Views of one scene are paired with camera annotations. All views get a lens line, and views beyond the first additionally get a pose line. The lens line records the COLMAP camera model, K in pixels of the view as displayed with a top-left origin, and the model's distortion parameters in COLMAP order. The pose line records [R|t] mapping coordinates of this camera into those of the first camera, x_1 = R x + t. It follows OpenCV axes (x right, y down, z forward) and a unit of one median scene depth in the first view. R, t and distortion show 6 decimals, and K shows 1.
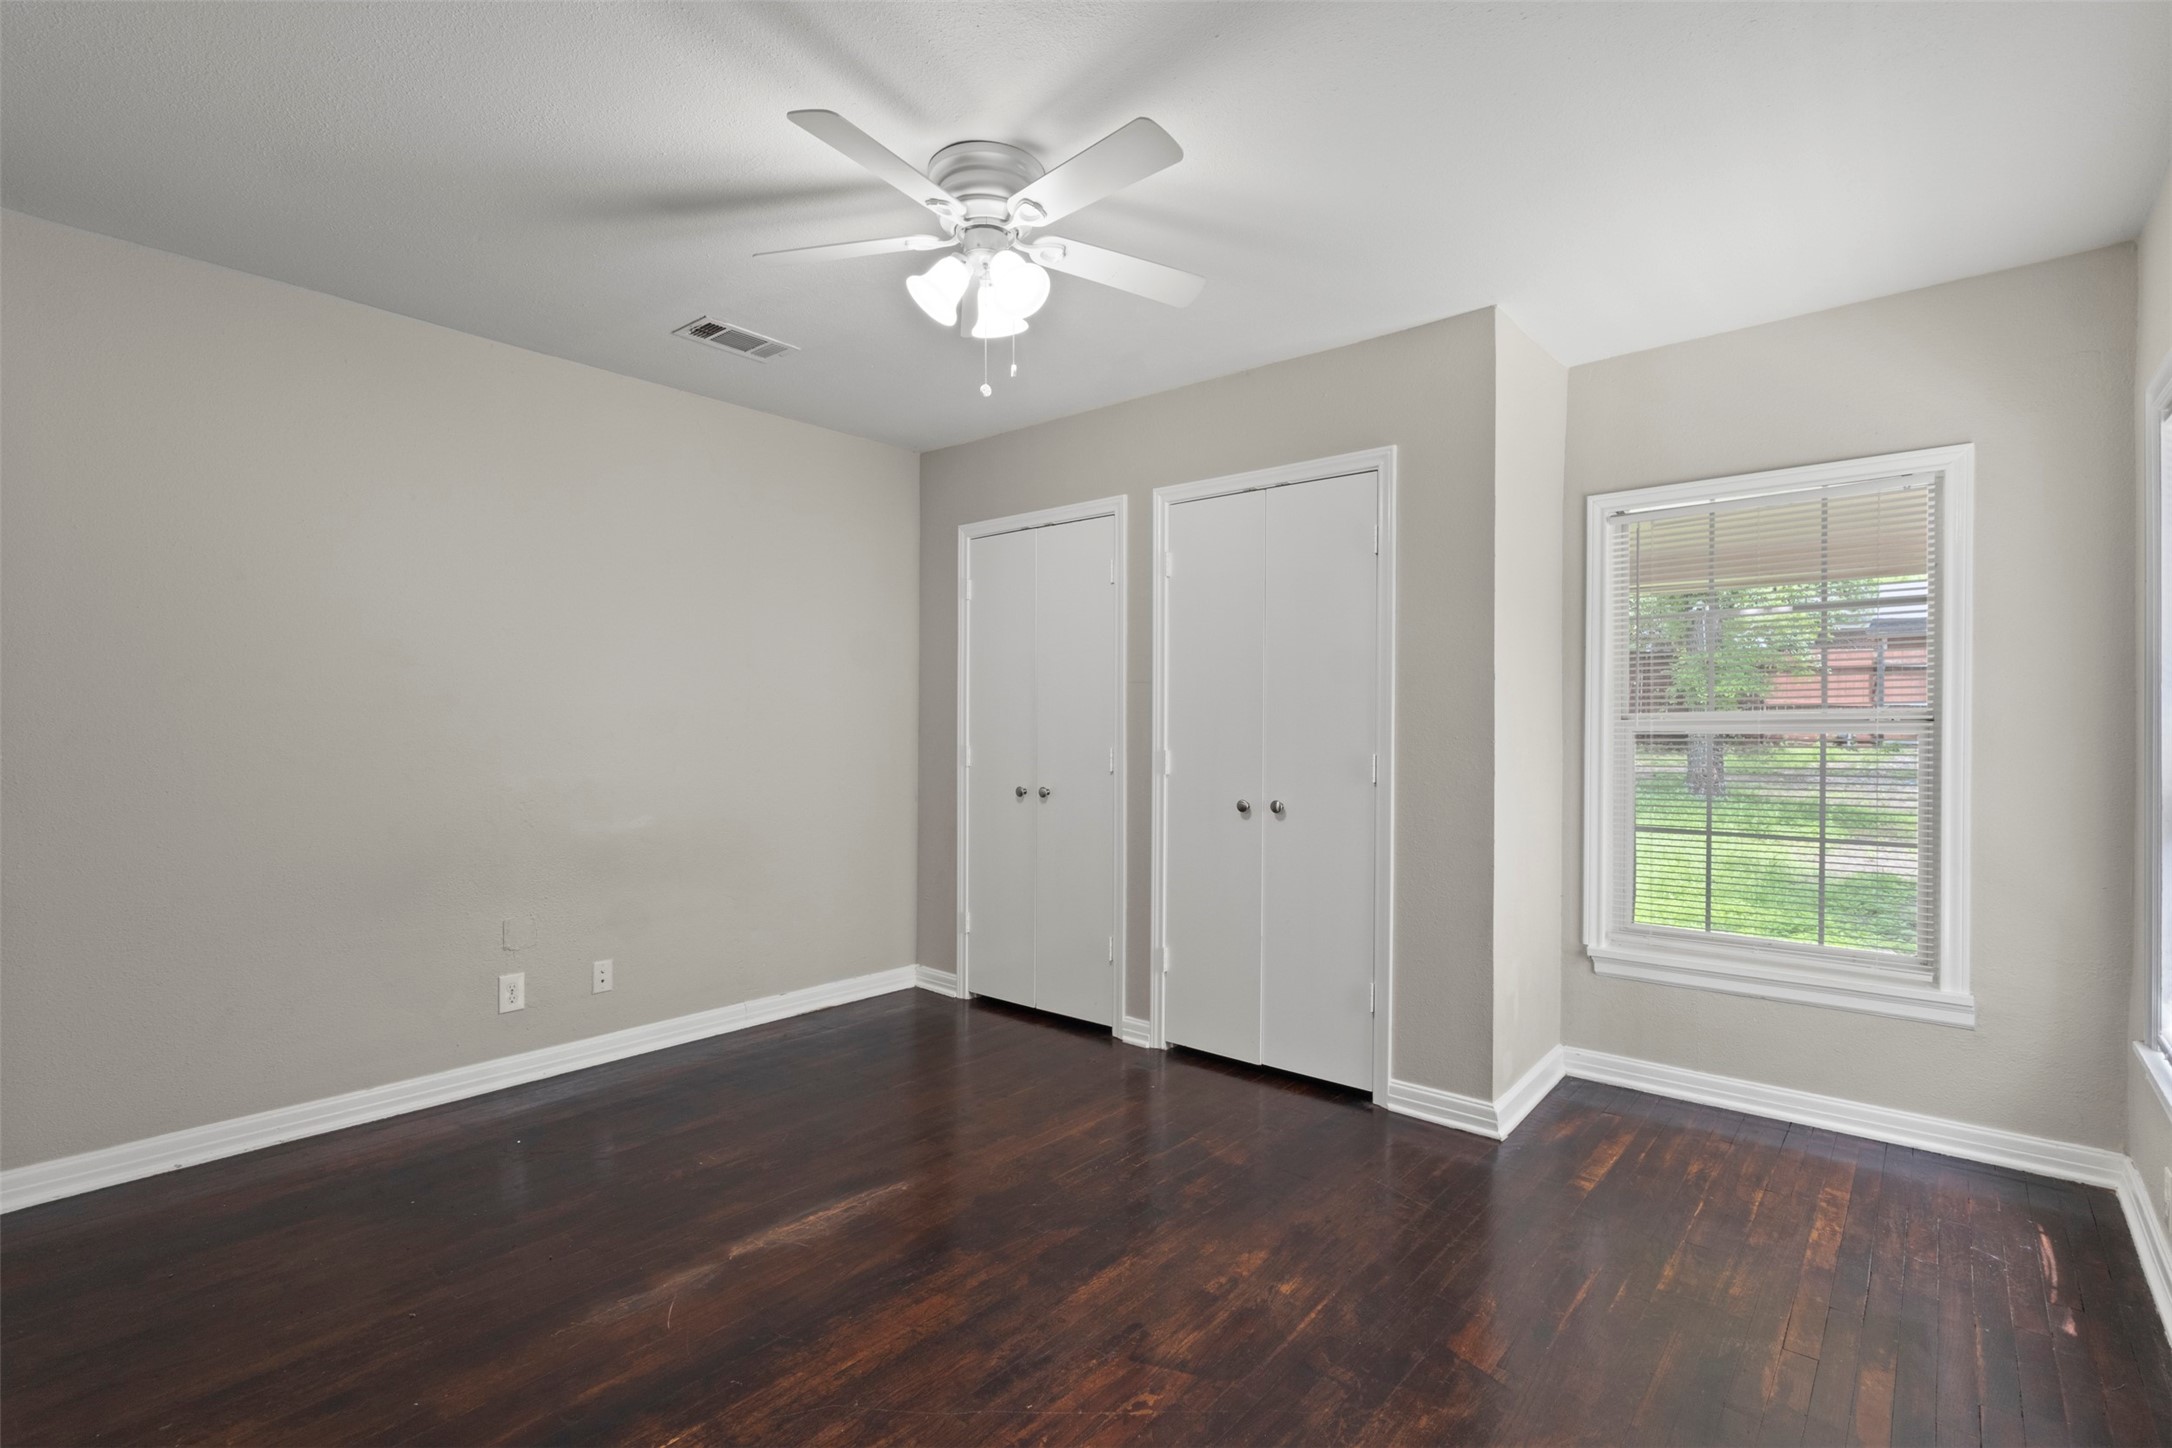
lens RADIAL K [[1008.2, 0, 1075.9], [0, 1008.2, 726.8], [0, 0, 1]] dist [0.015019, 0.000413]
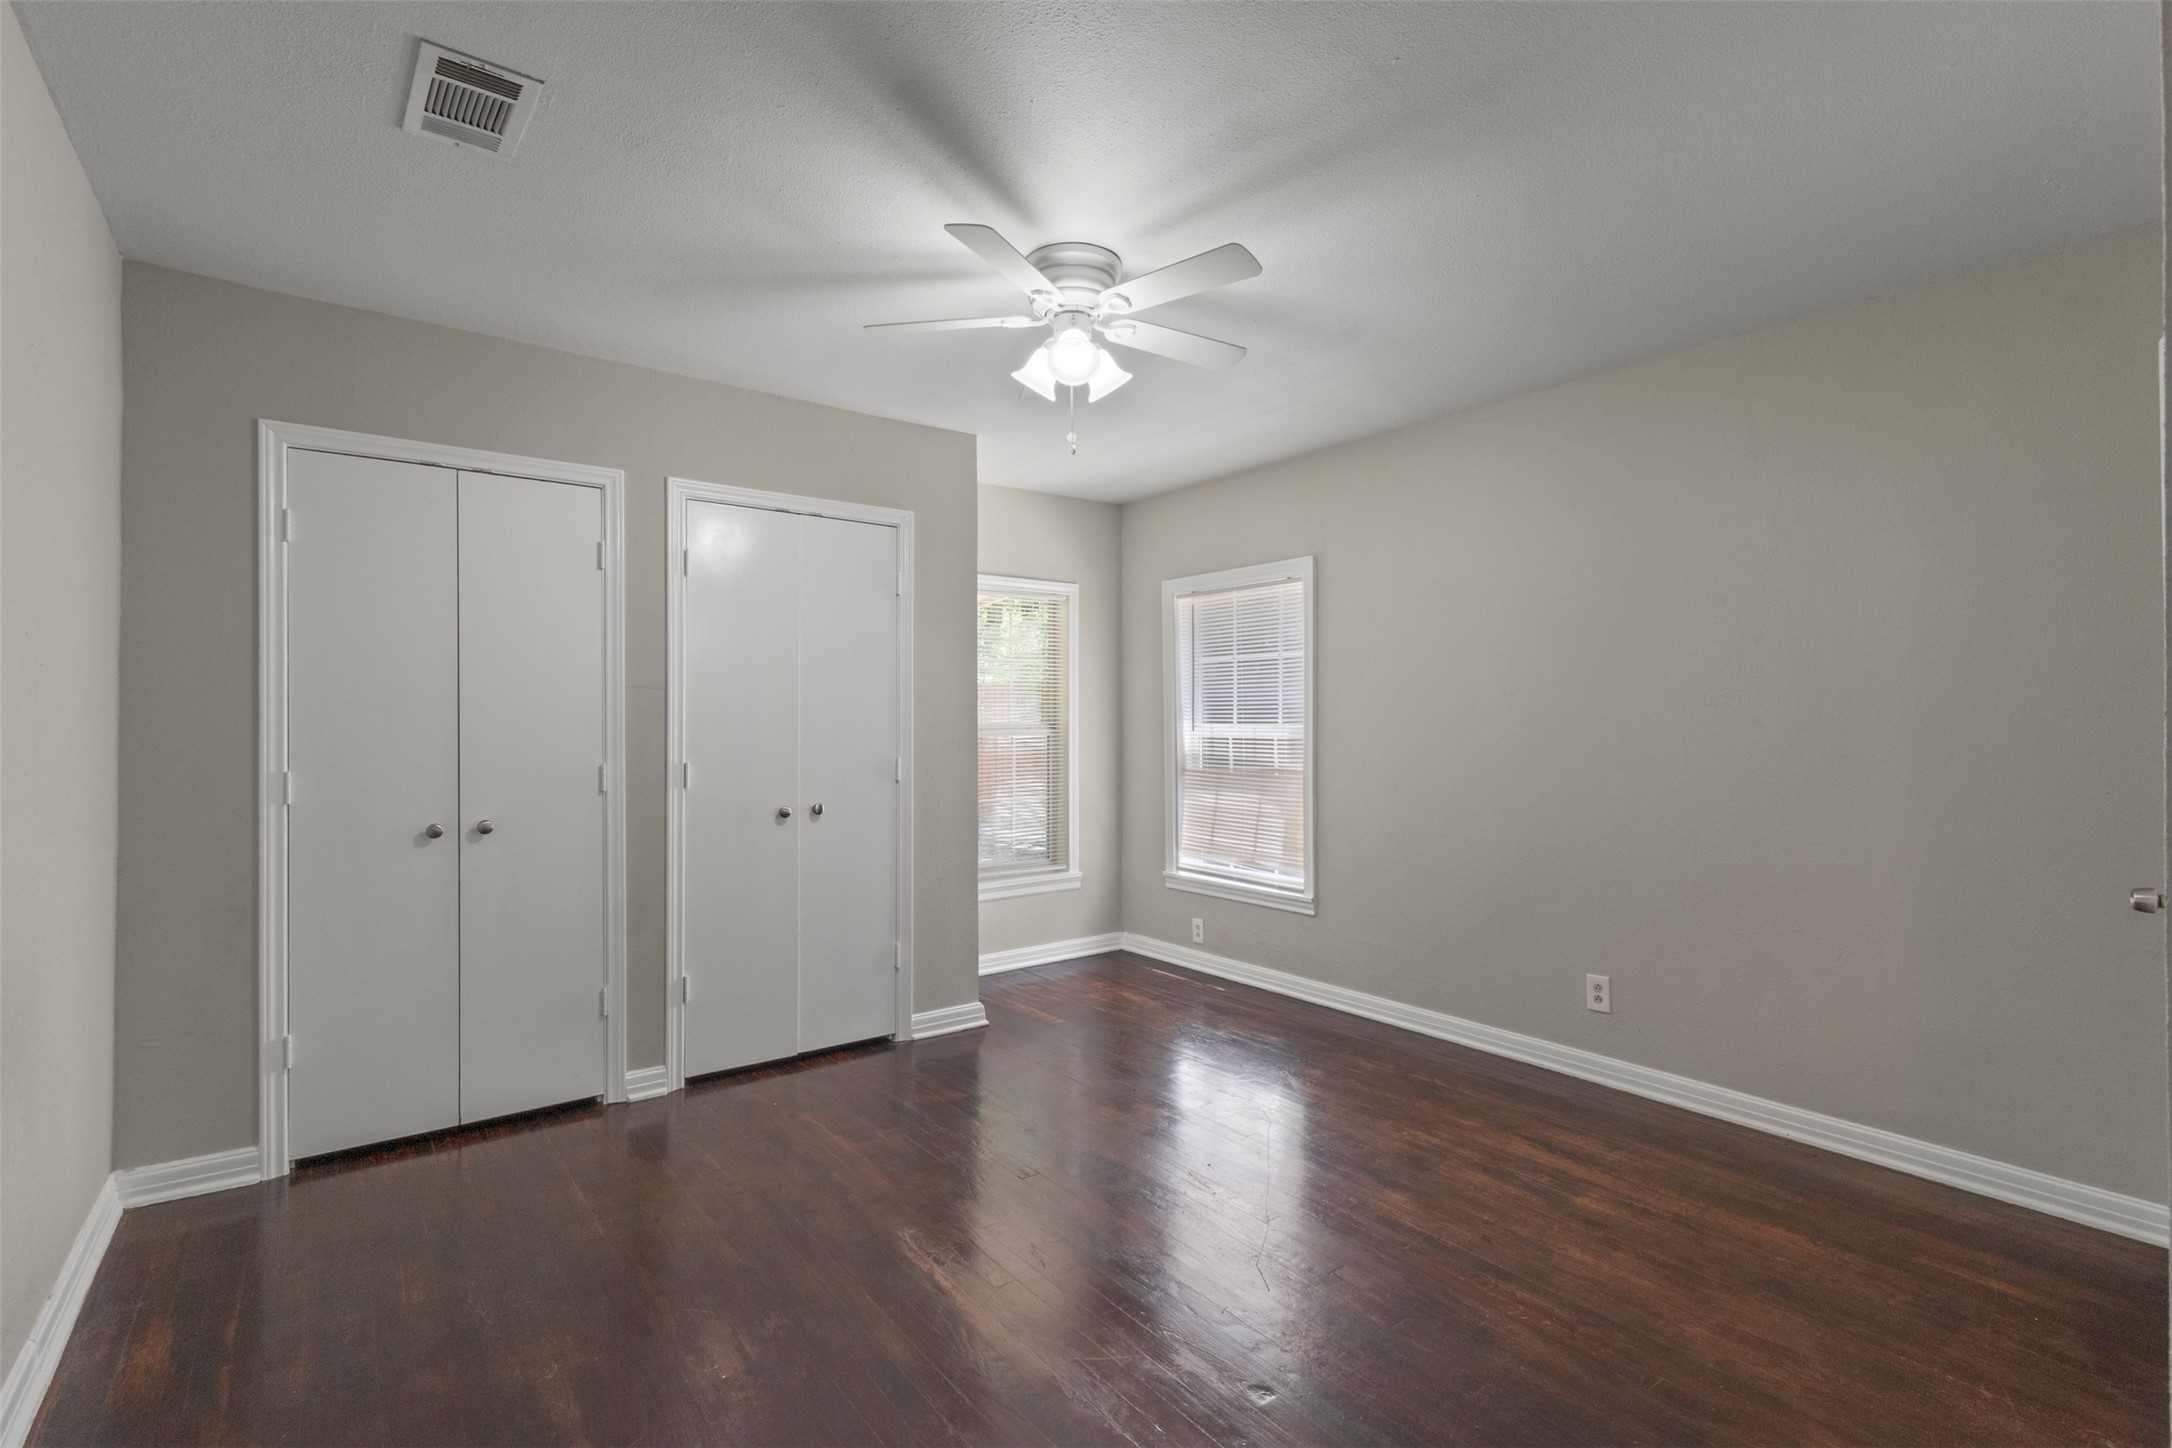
lens RADIAL K [[1008.2, 0, 1077.0], [0, 1008.2, 723.3], [0, 0, 1]] dist [0.015019, 0.000413]
pose [[0.216652, 0.000061, 0.976249, -0.793922], [0.004171, 0.999991, -0.000988, -0.011655], [-0.976240, 0.004286, 0.216650, 0.481379]]
